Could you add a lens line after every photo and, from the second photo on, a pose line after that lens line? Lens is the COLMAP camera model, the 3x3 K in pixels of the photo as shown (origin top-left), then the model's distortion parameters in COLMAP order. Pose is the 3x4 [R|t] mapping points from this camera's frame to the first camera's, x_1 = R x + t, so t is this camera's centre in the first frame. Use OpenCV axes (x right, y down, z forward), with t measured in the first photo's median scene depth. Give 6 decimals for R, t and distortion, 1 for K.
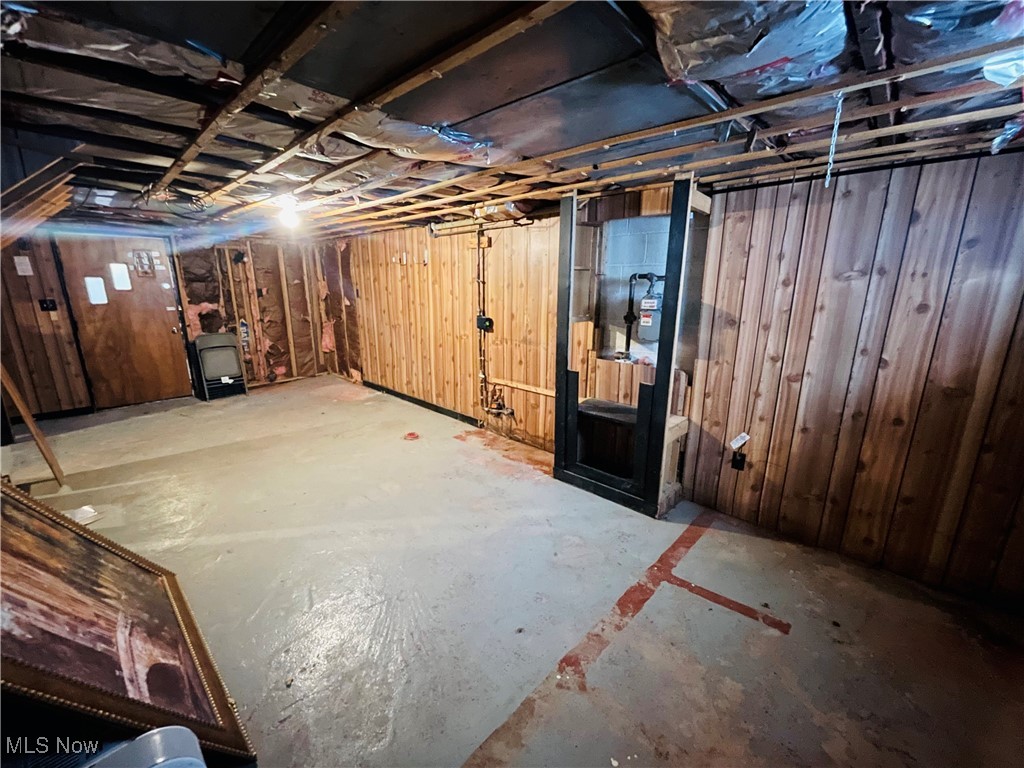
lens RADIAL K [[416.0, 0, 512.0], [0, 416.0, 385.9], [0, 0, 1]] dist [-0.005824, 0.001422]
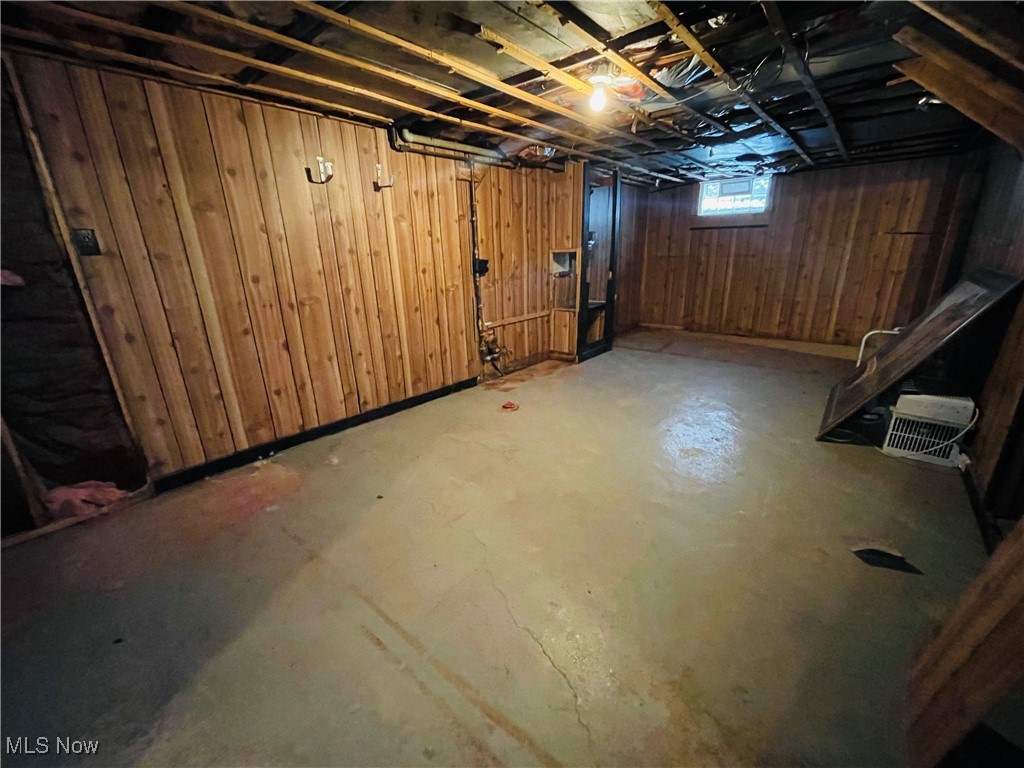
lens RADIAL K [[416.0, 0, 511.5], [0, 416.0, 382.1], [0, 0, 1]] dist [-0.005824, 0.001422]
pose [[-0.044404, -0.312672, 0.948823, -1.018709], [0.262745, 0.912668, 0.313054, -0.184750], [-0.963843, 0.263199, 0.041627, 0.947038]]
